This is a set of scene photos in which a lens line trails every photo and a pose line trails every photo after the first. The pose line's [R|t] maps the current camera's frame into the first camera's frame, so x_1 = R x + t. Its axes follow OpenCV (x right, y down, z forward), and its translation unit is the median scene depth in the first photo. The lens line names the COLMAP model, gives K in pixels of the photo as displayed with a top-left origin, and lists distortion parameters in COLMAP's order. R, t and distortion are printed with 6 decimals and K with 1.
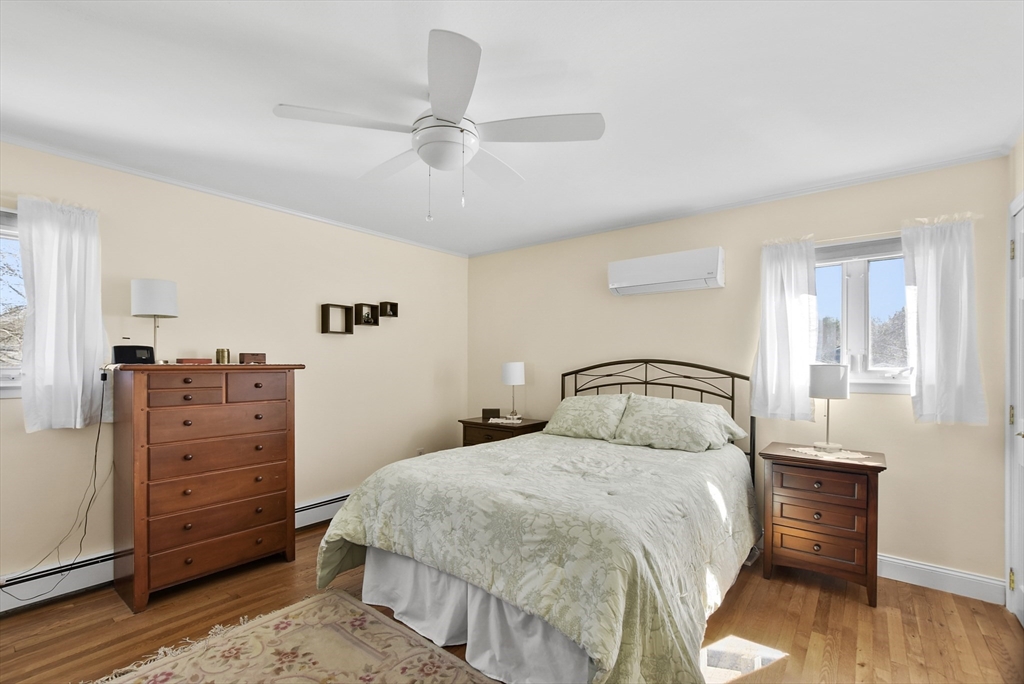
lens RADIAL K [[456.6, 0, 487.4], [0, 456.6, 361.5], [0, 0, 1]] dist [-0.009918, 0.001821]
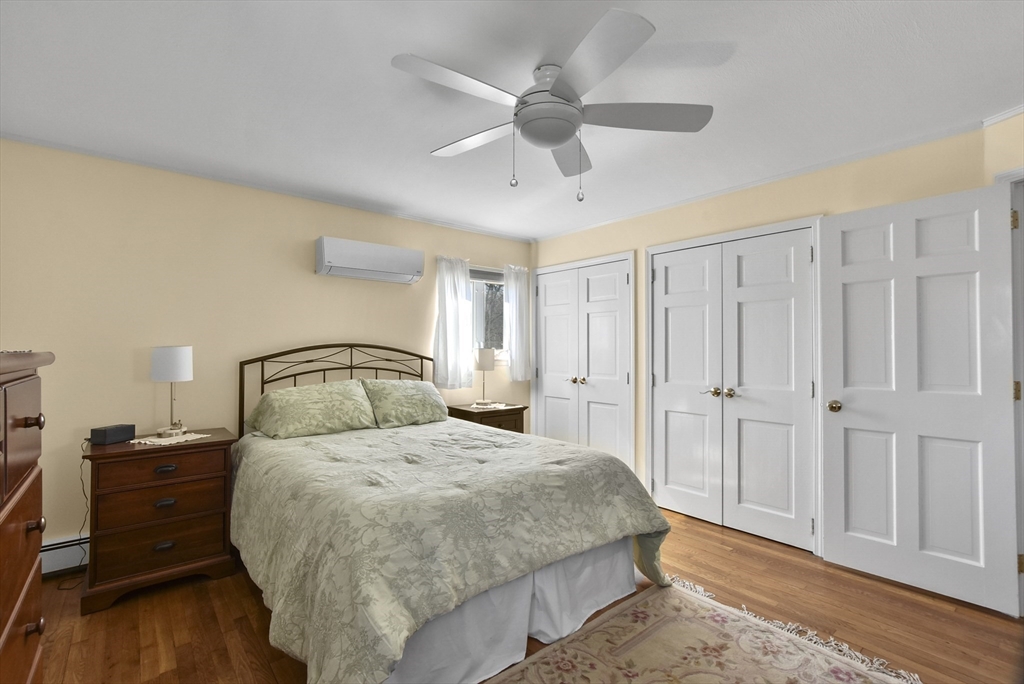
lens RADIAL K [[456.6, 0, 510.7], [0, 456.6, 342.7], [0, 0, 1]] dist [-0.009918, 0.001821]
pose [[0.176037, 0.010257, 0.984330, -0.604444], [-0.001641, 0.999947, -0.010126, 0.002765], [-0.984382, 0.000167, 0.176045, 0.519345]]
